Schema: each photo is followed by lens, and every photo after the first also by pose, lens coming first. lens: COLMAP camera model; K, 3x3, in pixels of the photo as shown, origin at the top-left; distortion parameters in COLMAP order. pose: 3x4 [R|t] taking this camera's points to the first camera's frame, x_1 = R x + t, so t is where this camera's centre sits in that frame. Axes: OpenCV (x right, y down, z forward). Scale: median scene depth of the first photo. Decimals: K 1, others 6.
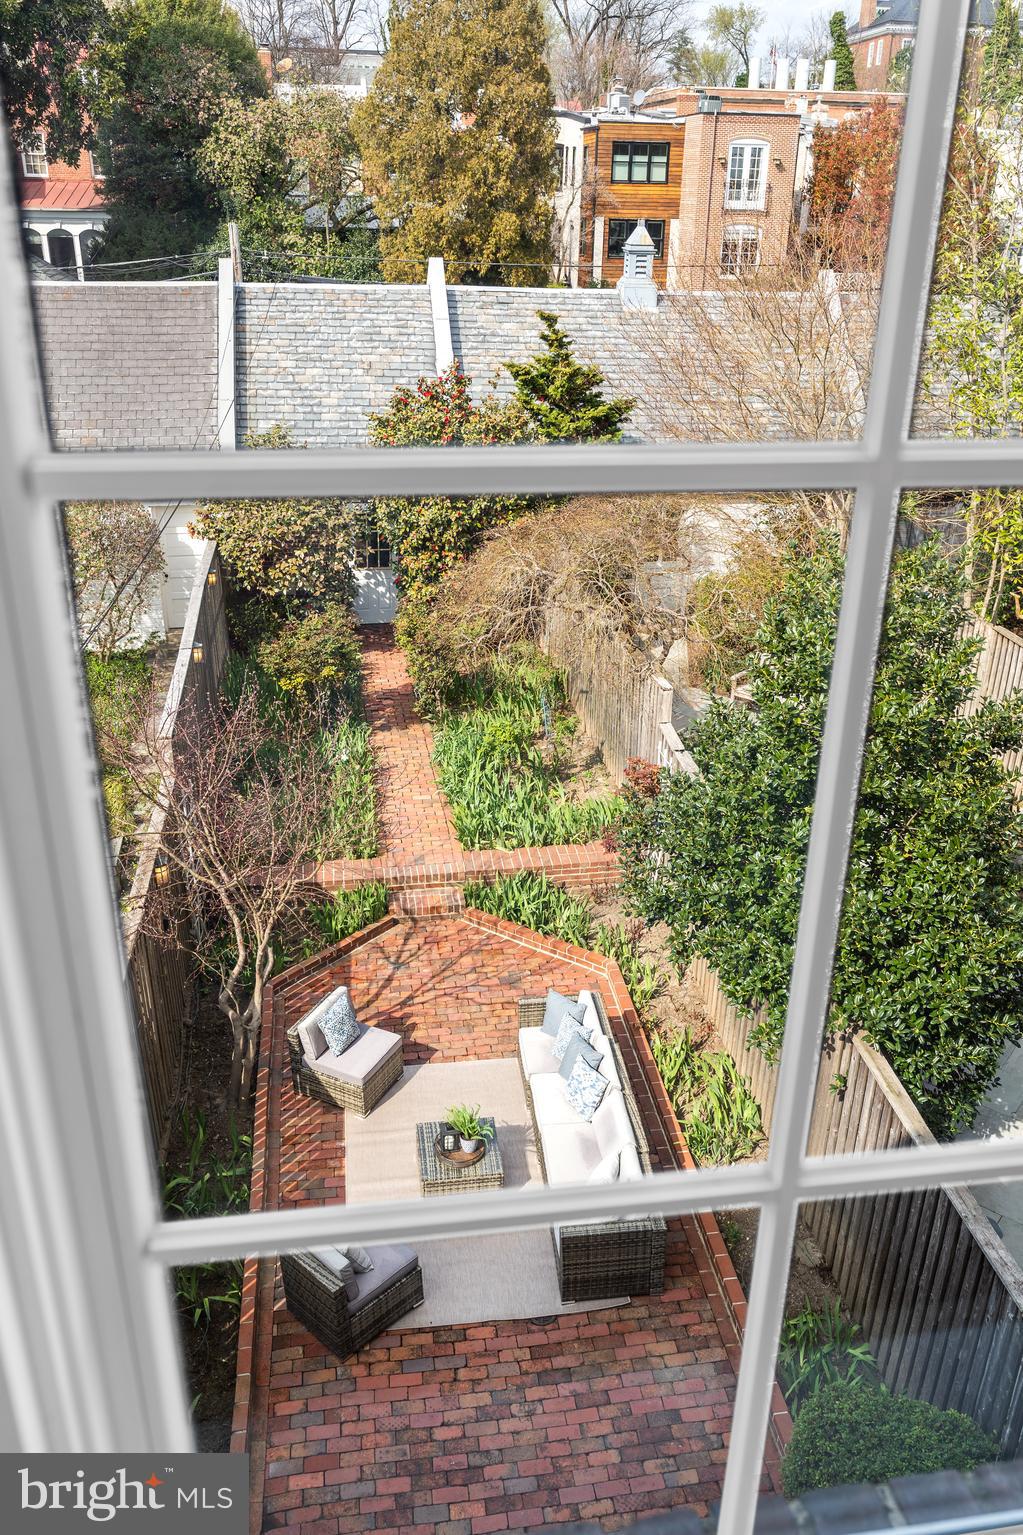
lens RADIAL K [[1235.2, 0, 520.0], [0, 1235.2, 766.1], [0, 0, 1]] dist [-0.011618, 0.000627]
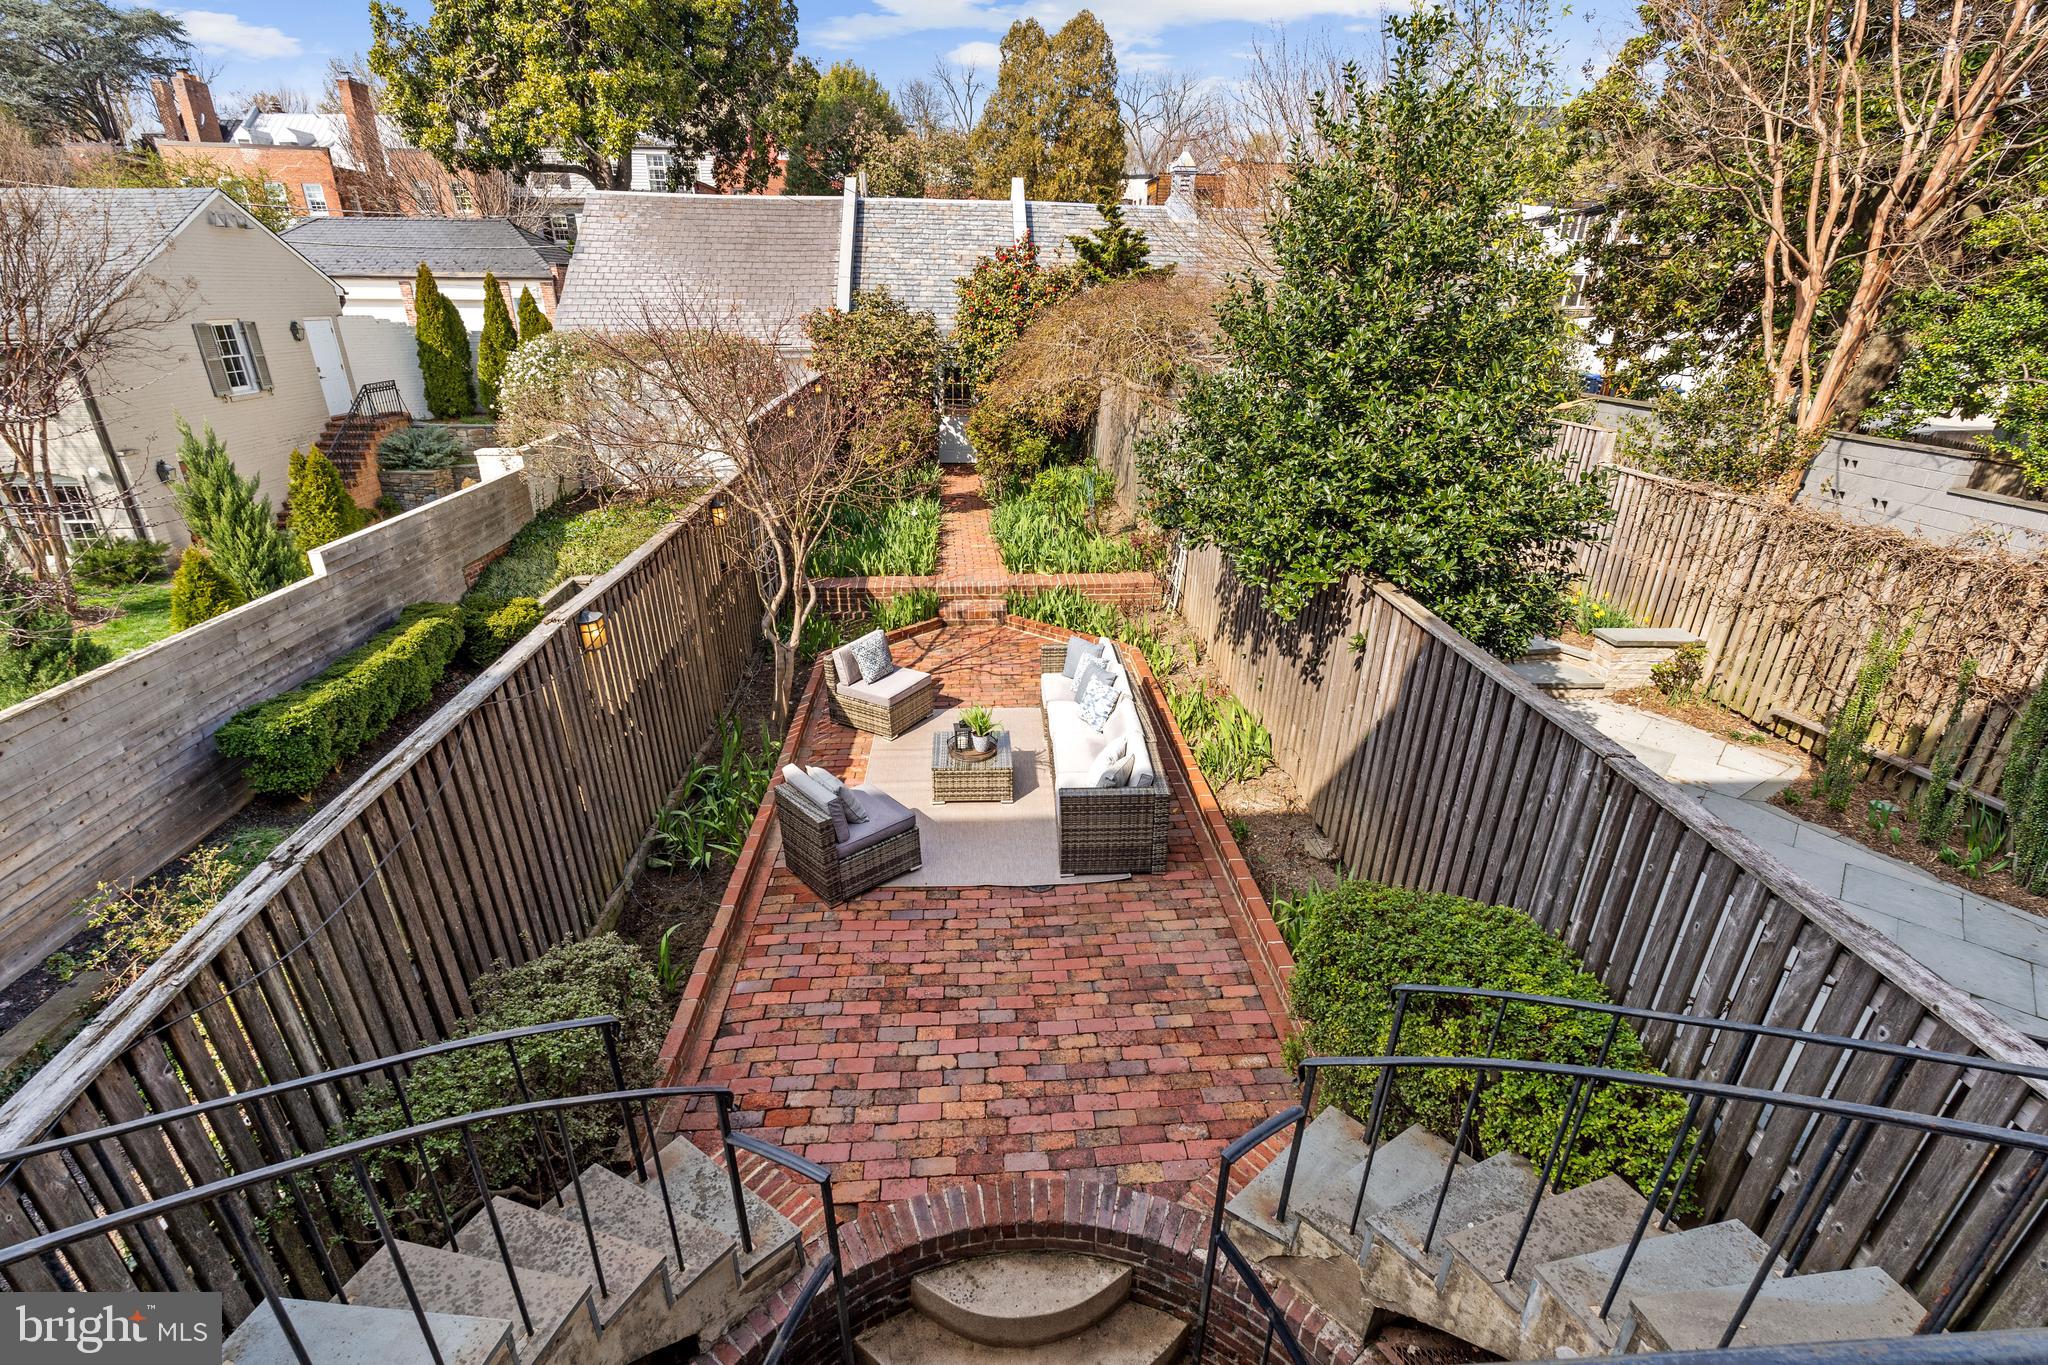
lens RADIAL K [[907.7, 0, 1013.1], [0, 907.7, 682.7], [0, 0, 1]] dist [-0.017004, 0.000096]
pose [[0.995723, 0.029580, -0.087527, 0.045353], [-0.031946, 0.999158, -0.025760, 0.249633], [0.086691, 0.028446, 0.995829, 0.226512]]
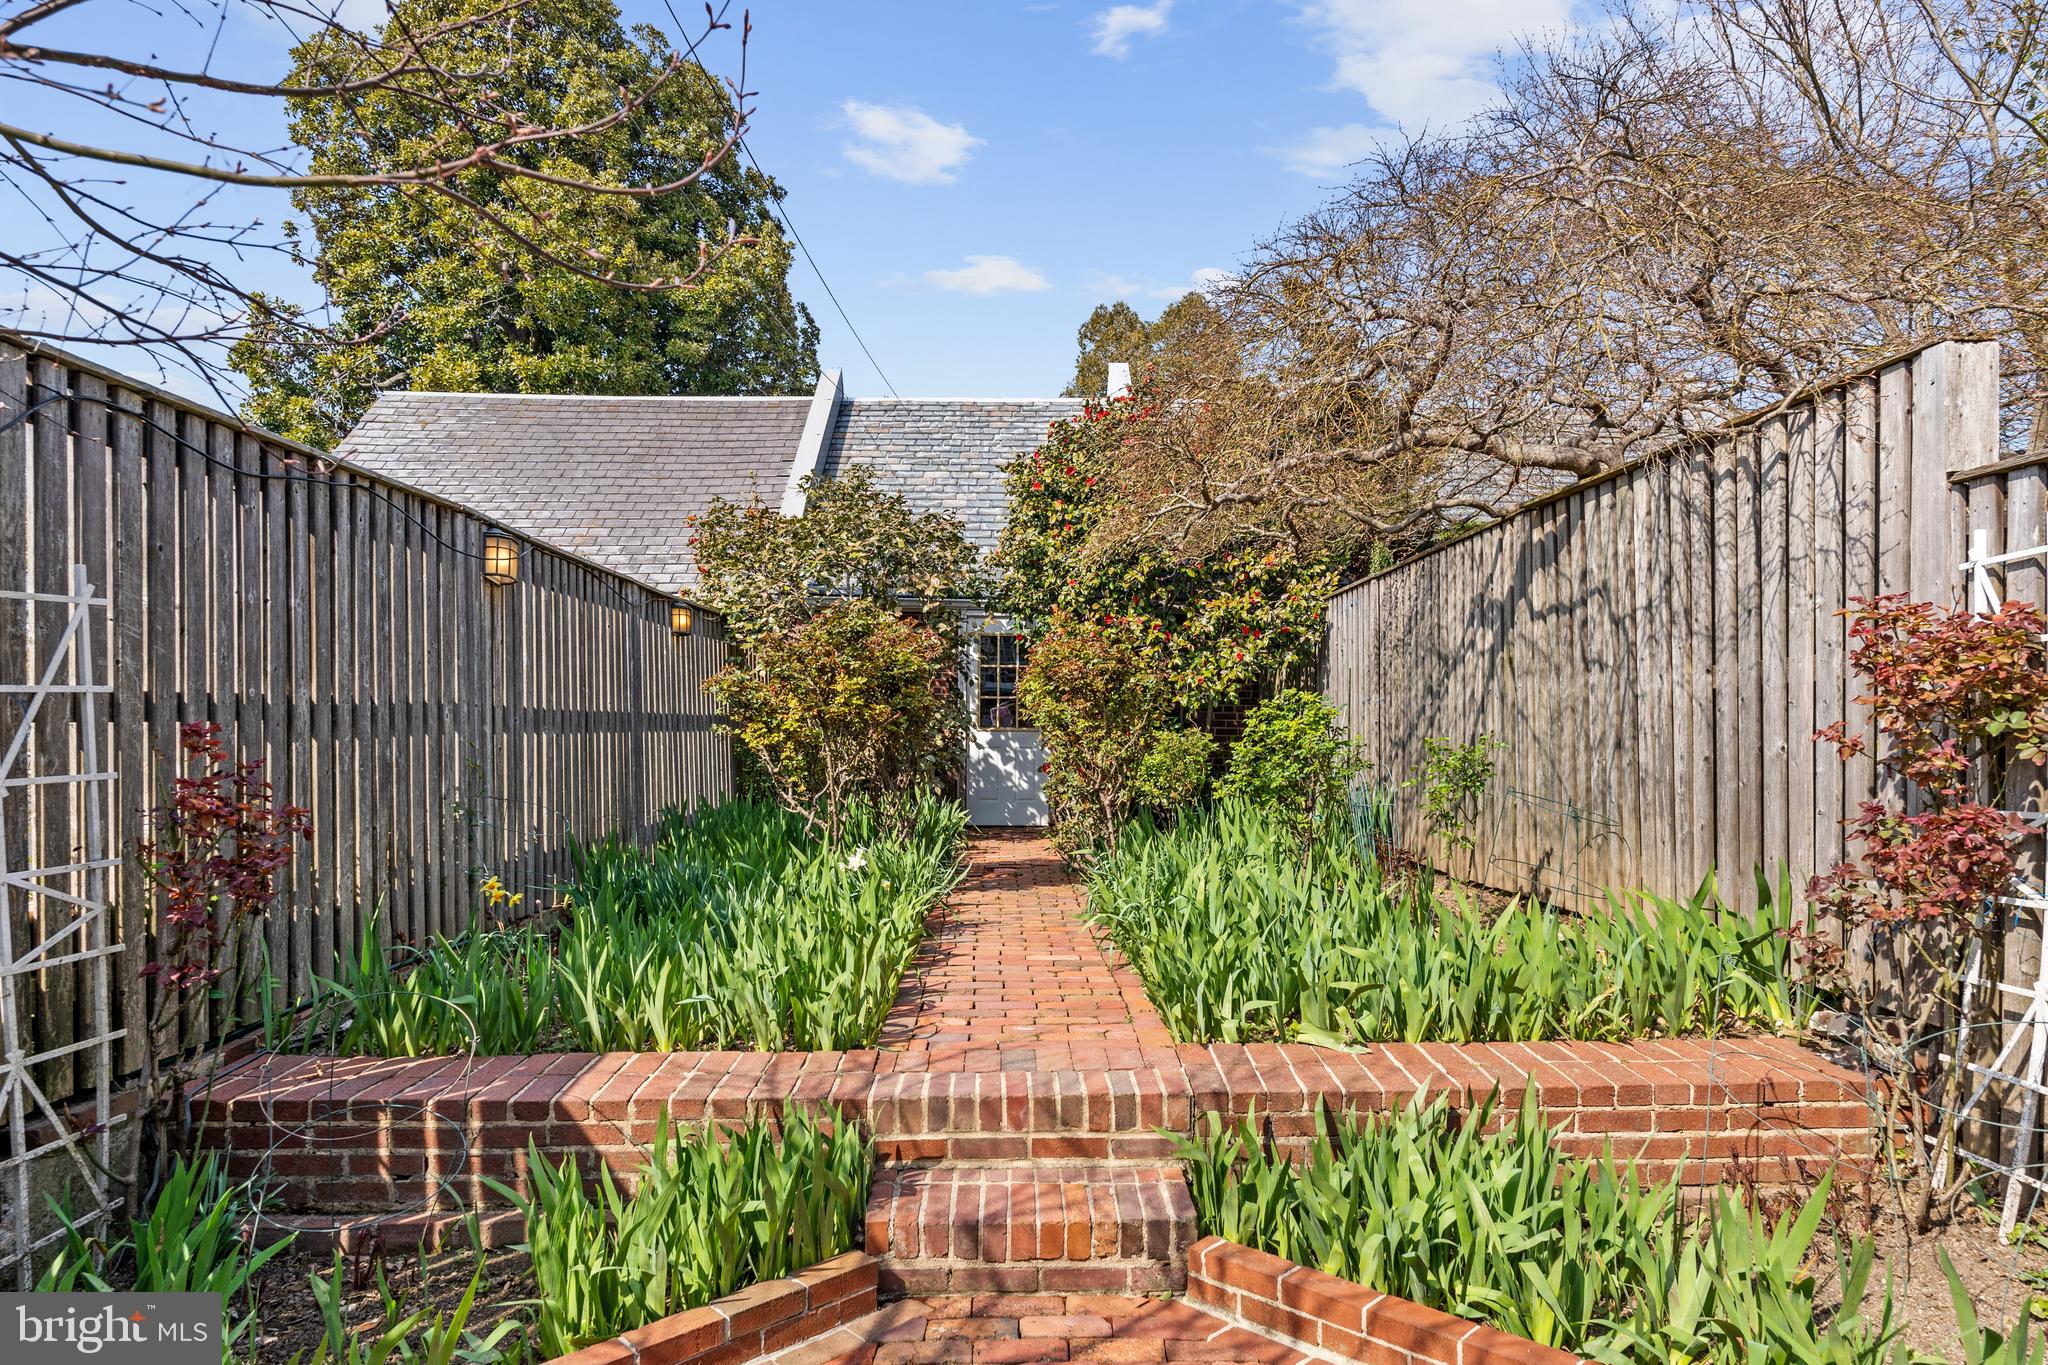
lens RADIAL K [[1217.1, 0, 1023.5], [0, 1217.1, 692.6], [0, 0, 1]] dist [-0.004778, -0.000554]
pose [[0.988950, -0.024101, -0.146275, -0.050657], [-0.043345, 0.896569, -0.440779, 0.157082], [0.141769, 0.442249, 0.885617, 0.944547]]
